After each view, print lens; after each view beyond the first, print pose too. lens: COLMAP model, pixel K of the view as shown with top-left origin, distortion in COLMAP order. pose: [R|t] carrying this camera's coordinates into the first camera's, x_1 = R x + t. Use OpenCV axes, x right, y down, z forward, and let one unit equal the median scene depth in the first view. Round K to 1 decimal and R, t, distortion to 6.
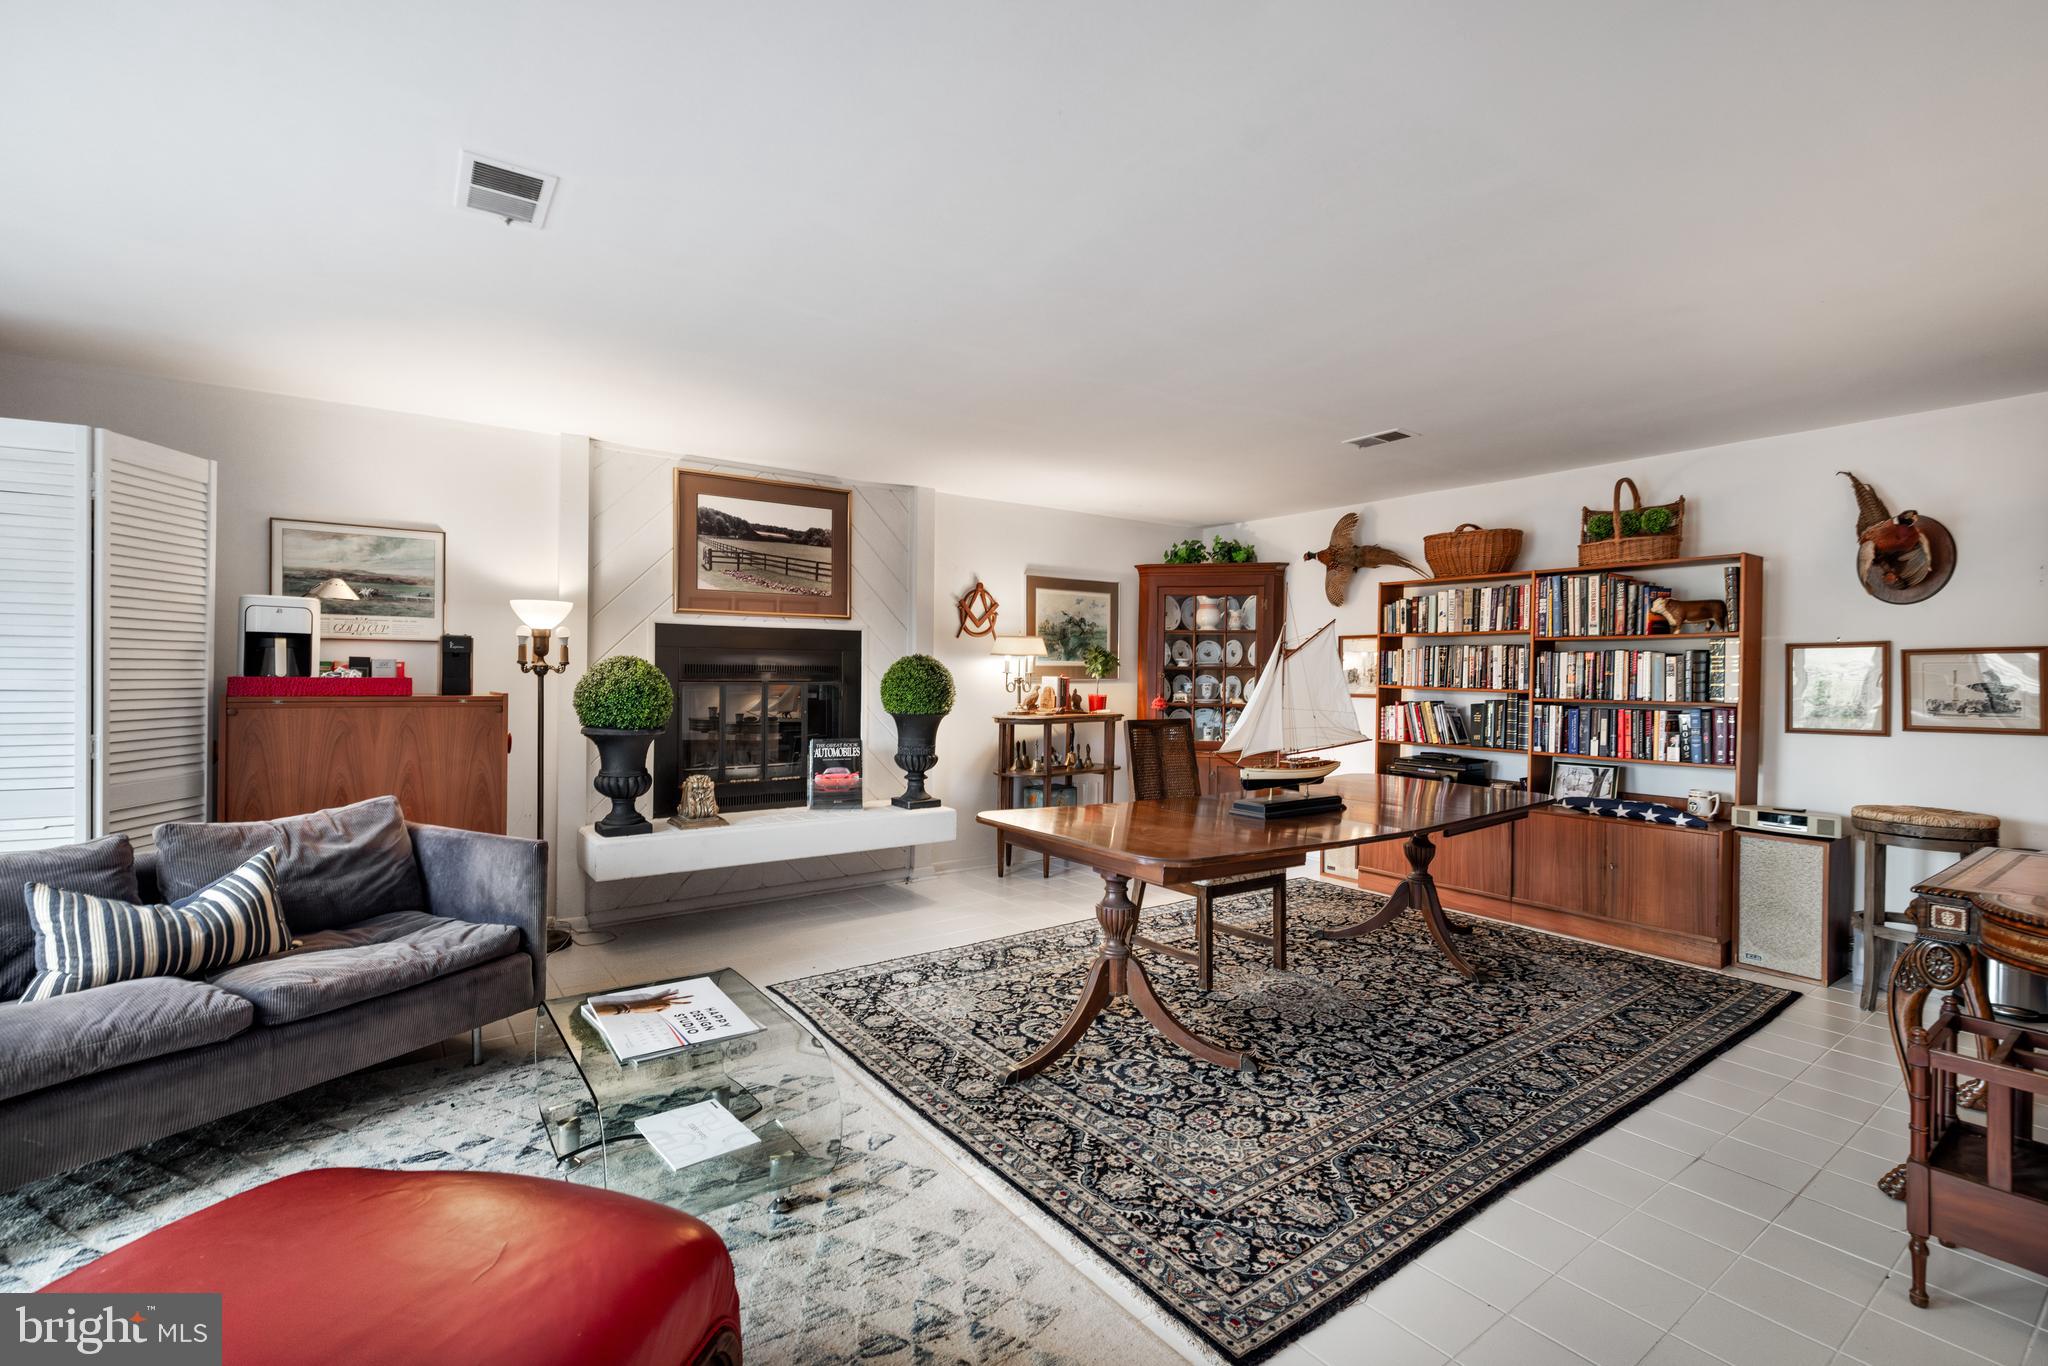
lens RADIAL K [[895.8, 0, 1033.9], [0, 895.8, 680.9], [0, 0, 1]] dist [0.003136, -0.000188]
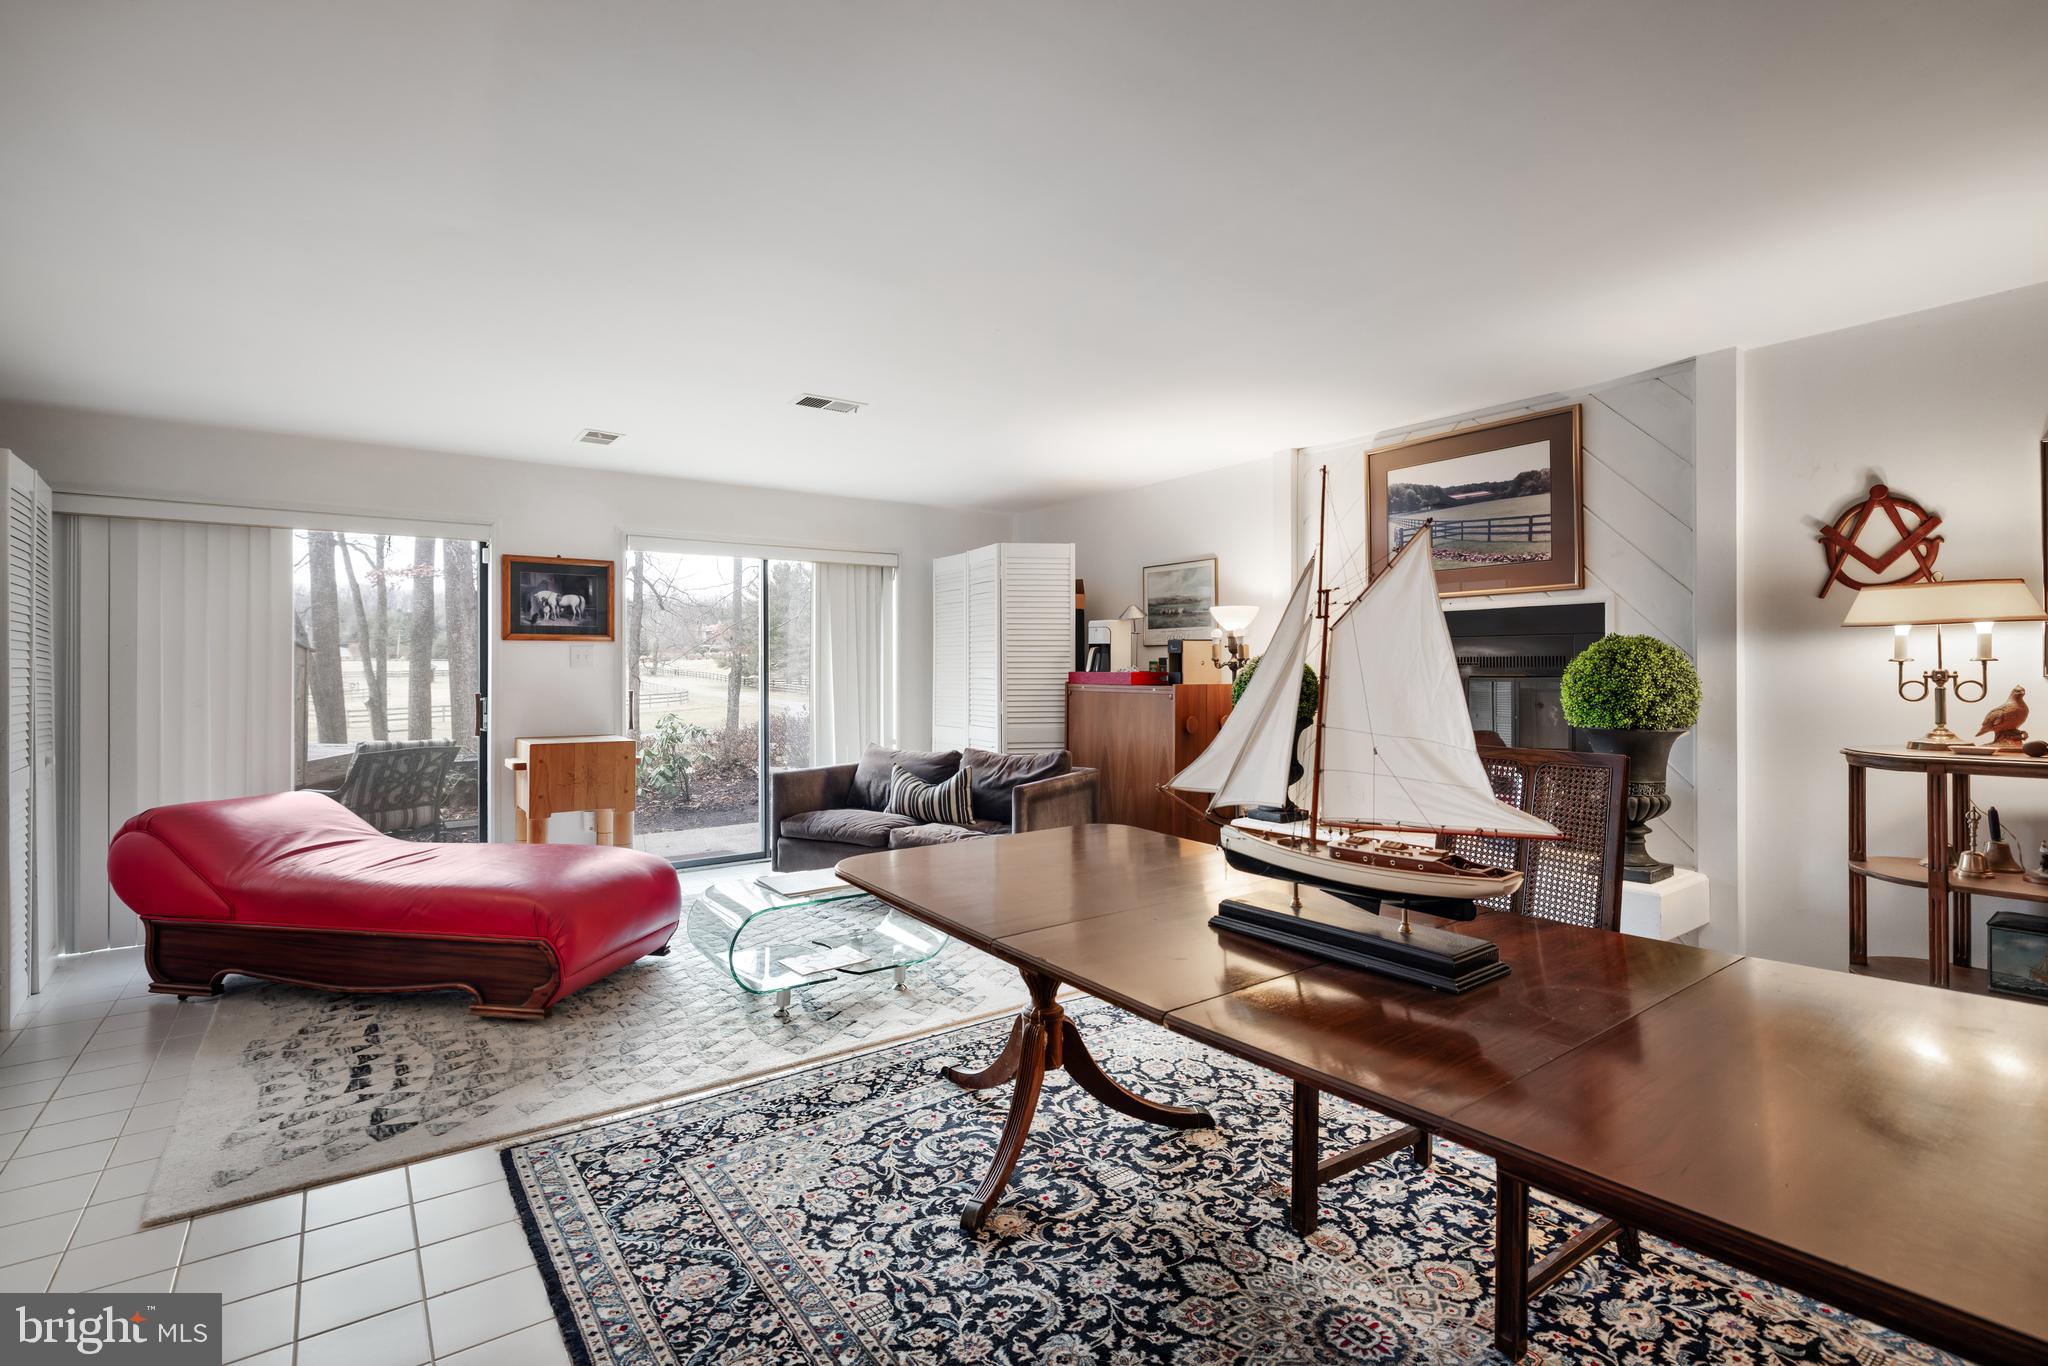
lens RADIAL K [[960.0, 0, 1019.4], [0, 960.0, 666.4], [0, 0, 1]] dist [-0.002627, 0.000566]
pose [[-0.017818, -0.010427, -0.999787, 0.664989], [-0.005436, 0.999932, -0.010332, 0.003029], [0.999826, 0.005250, -0.017874, 0.701222]]
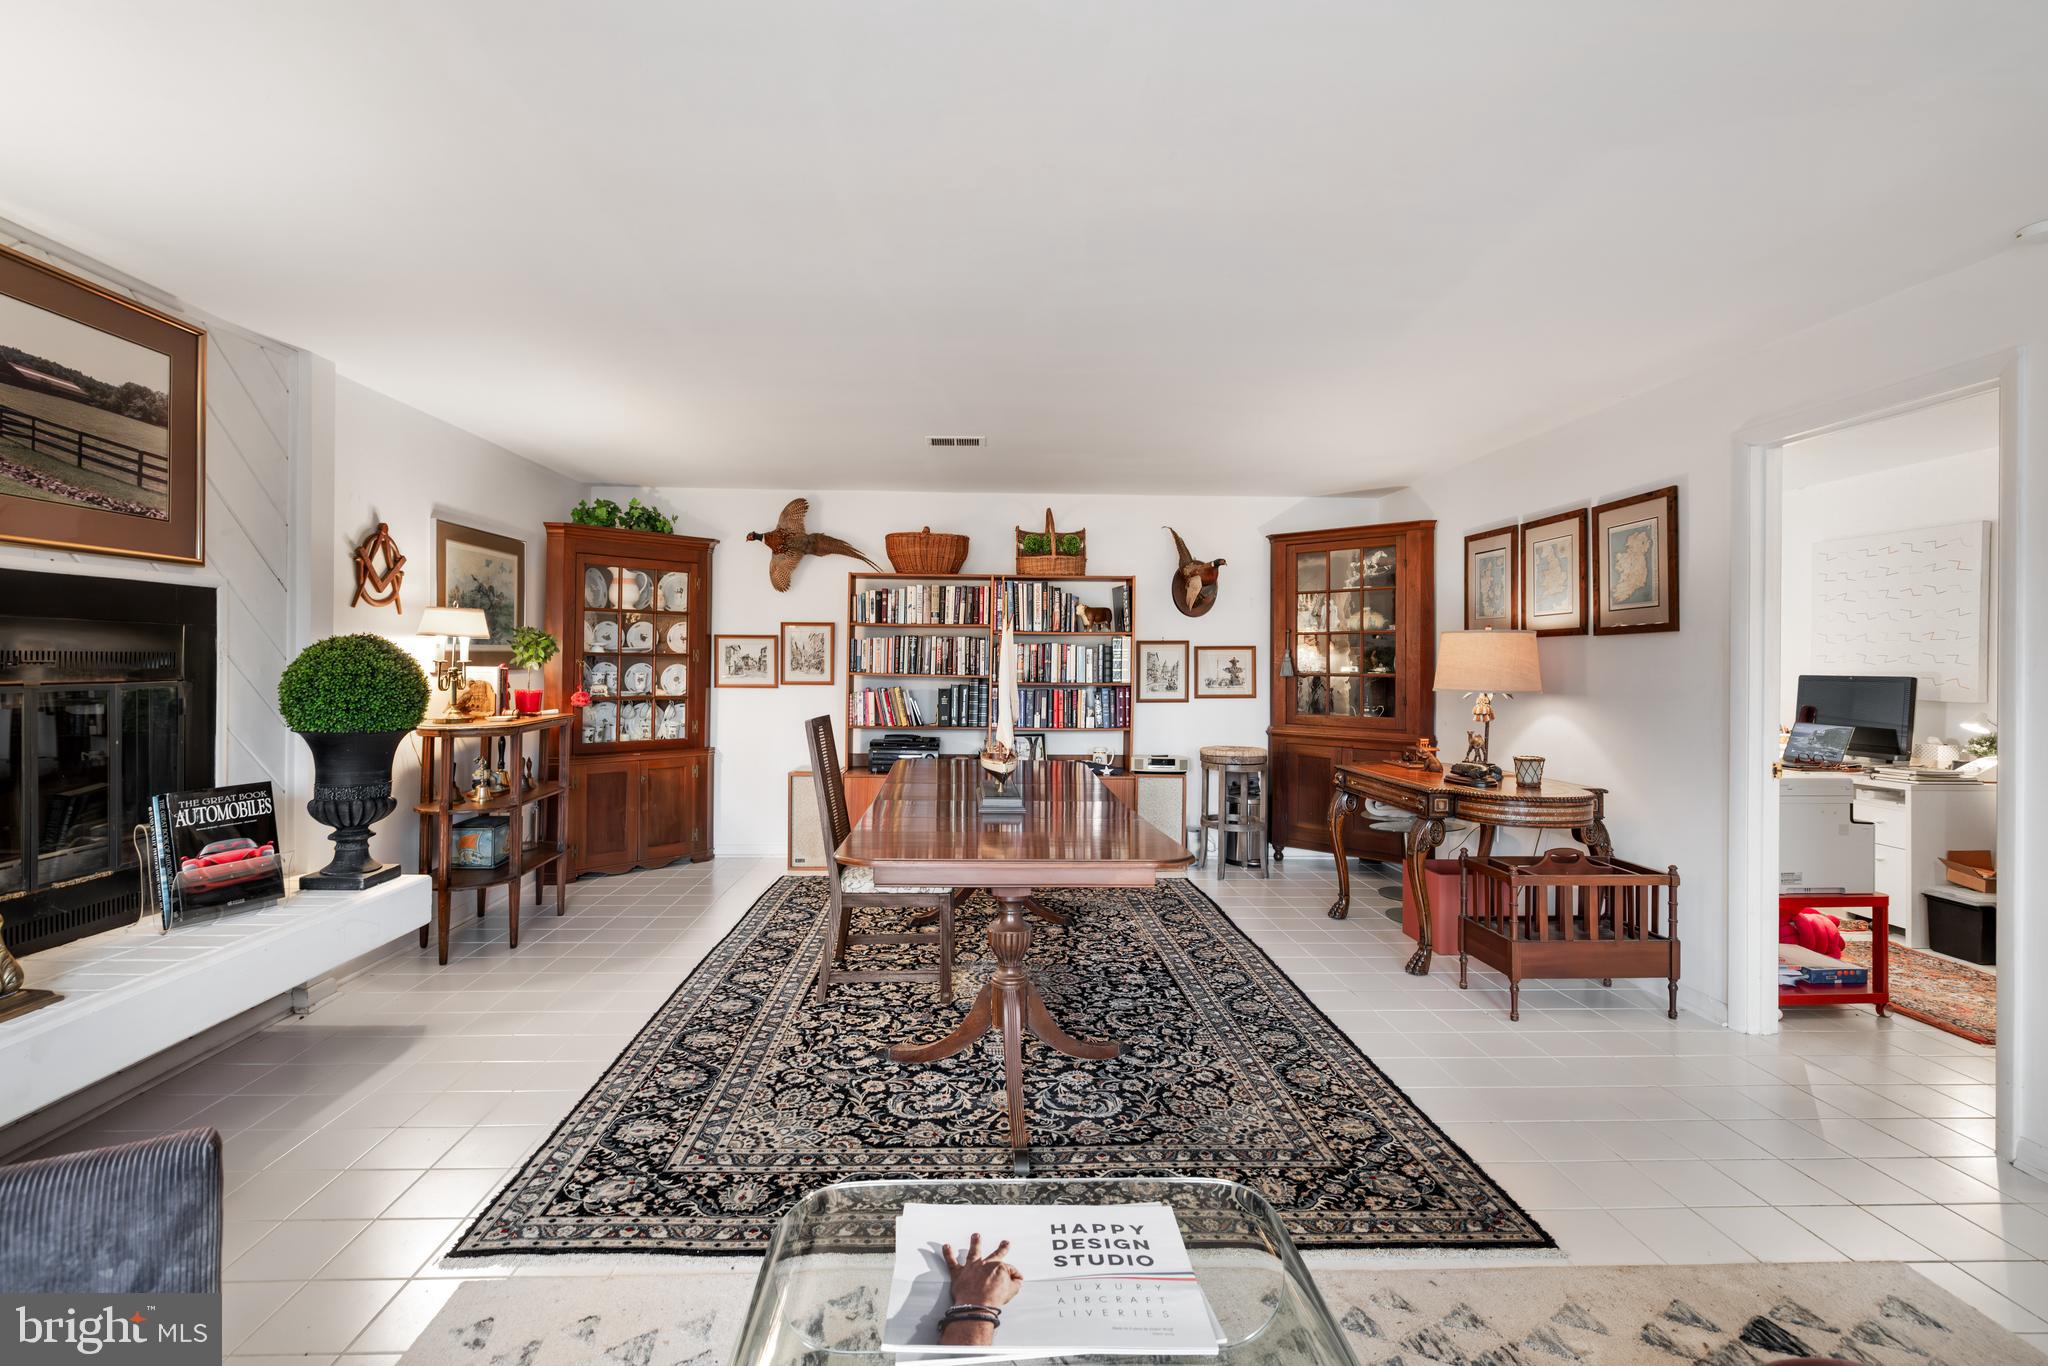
lens RADIAL K [[895.8, 0, 1003.3], [0, 895.8, 664.3], [0, 0, 1]] dist [0.003136, -0.000188]
pose [[0.573013, -0.006802, 0.819518, -0.453768], [0.003953, 0.999977, 0.005535, -0.012435], [-0.819537, 0.000068, 0.573026, 0.348466]]
